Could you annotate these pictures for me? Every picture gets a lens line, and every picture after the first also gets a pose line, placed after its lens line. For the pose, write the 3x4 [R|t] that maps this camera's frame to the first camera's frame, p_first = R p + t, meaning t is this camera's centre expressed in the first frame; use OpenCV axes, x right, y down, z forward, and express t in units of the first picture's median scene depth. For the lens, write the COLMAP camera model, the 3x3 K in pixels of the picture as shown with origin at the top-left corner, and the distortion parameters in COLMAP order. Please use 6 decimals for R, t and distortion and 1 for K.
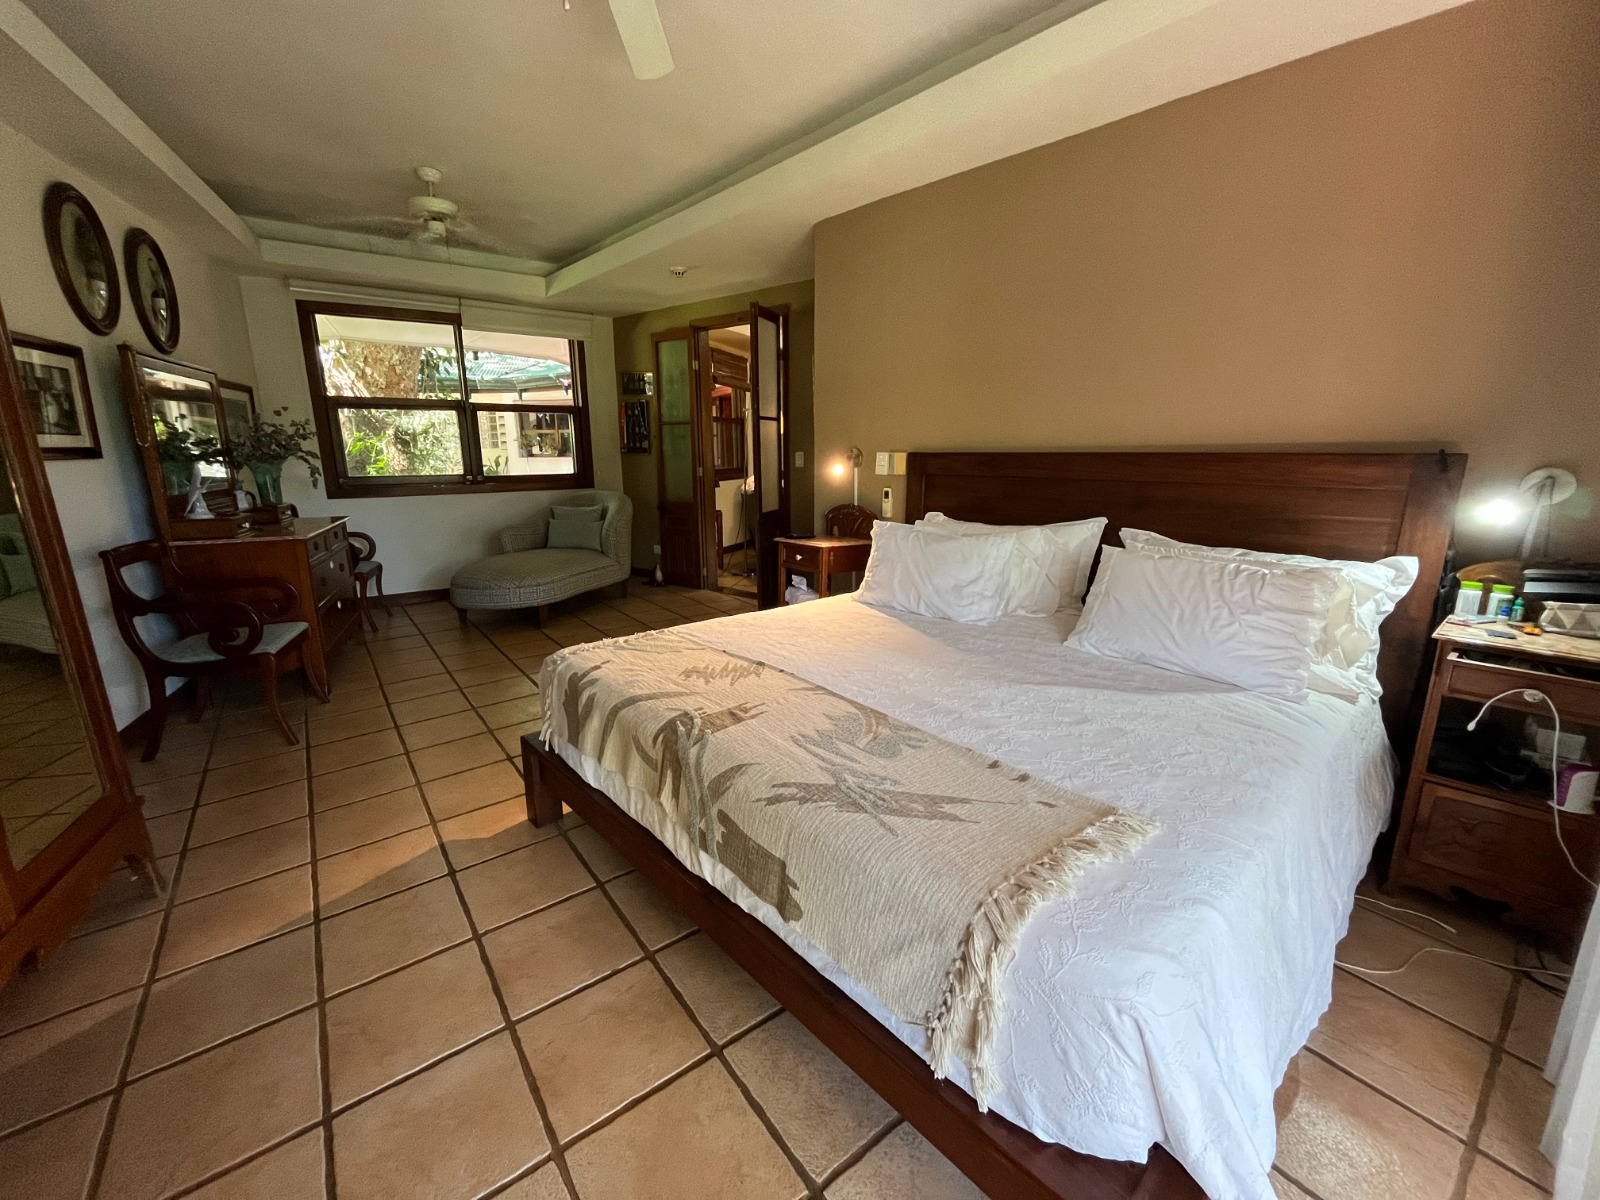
lens RADIAL K [[645.4, 0, 795.8], [0, 645.4, 597.0], [0, 0, 1]] dist [-0.002022, -0.000236]
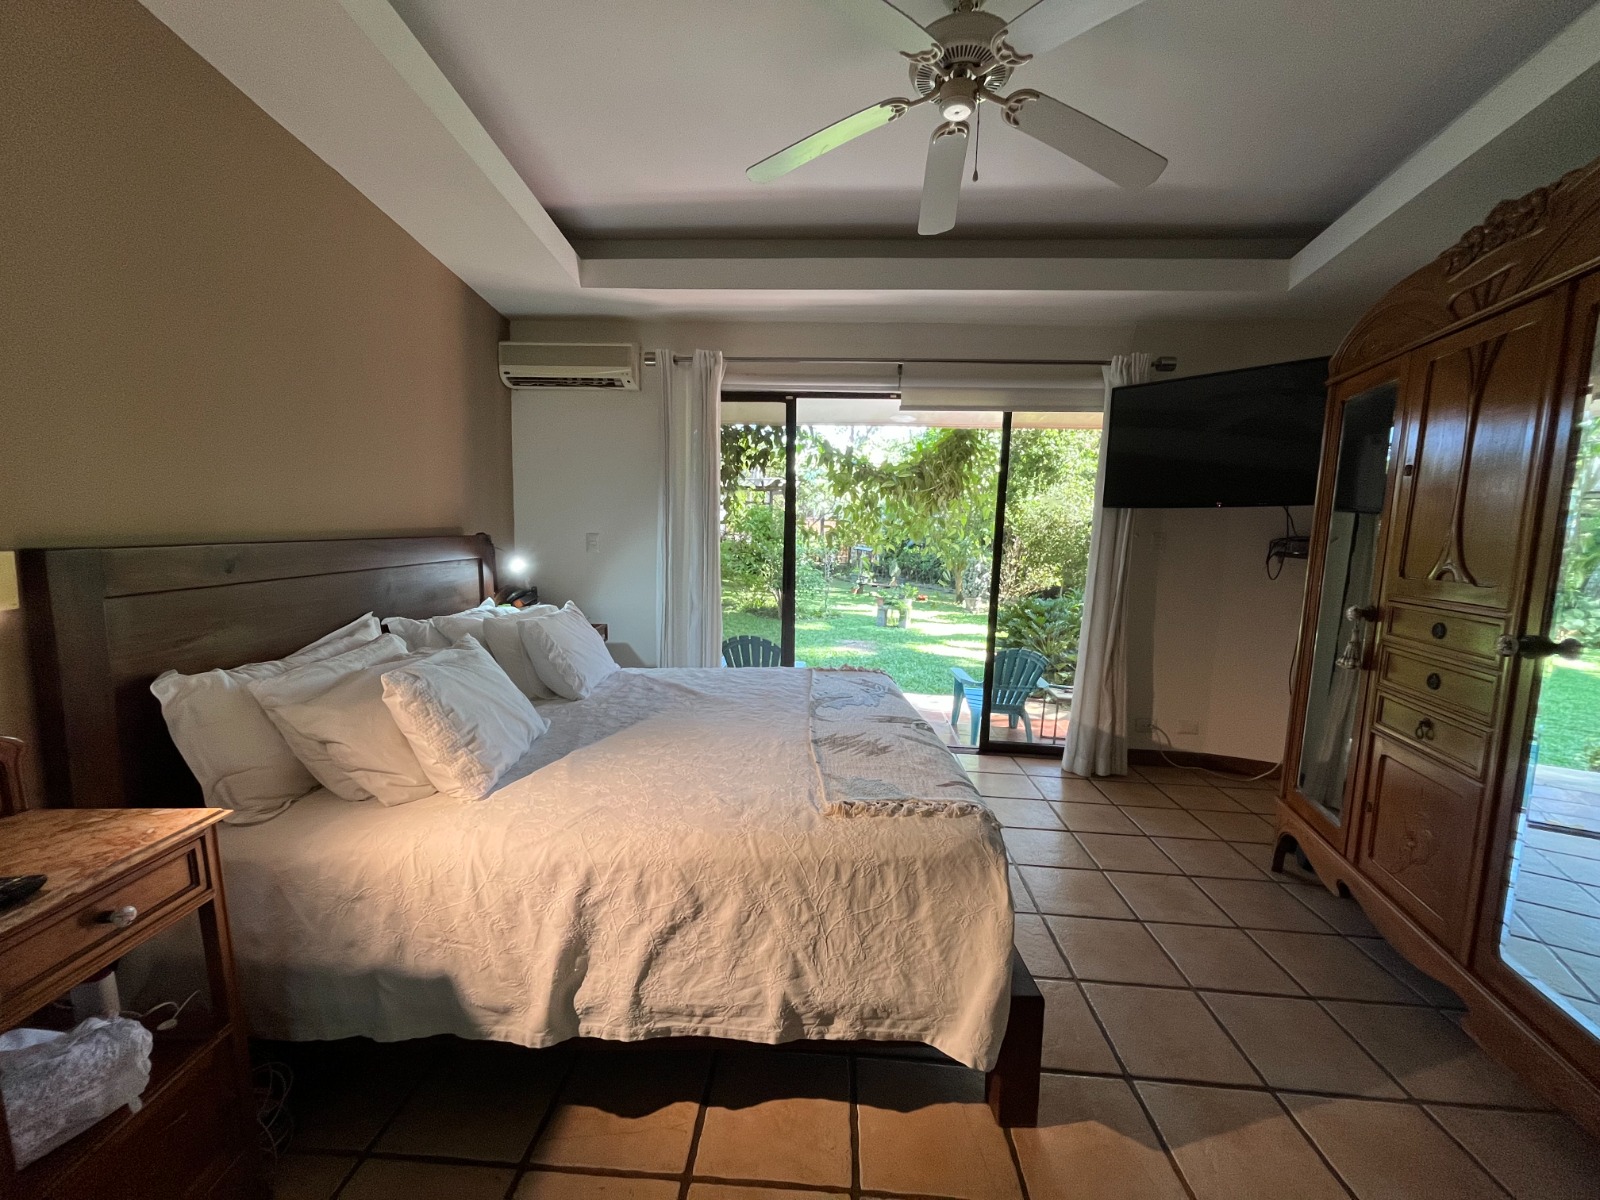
lens RADIAL K [[645.4, 0, 795.8], [0, 645.4, 597.0], [0, 0, 1]] dist [-0.002022, -0.000236]
pose [[-0.750893, -0.086504, 0.654734, -0.758369], [0.128966, 0.953092, 0.273831, -0.451845], [-0.647709, 0.290057, -0.704514, 1.811310]]
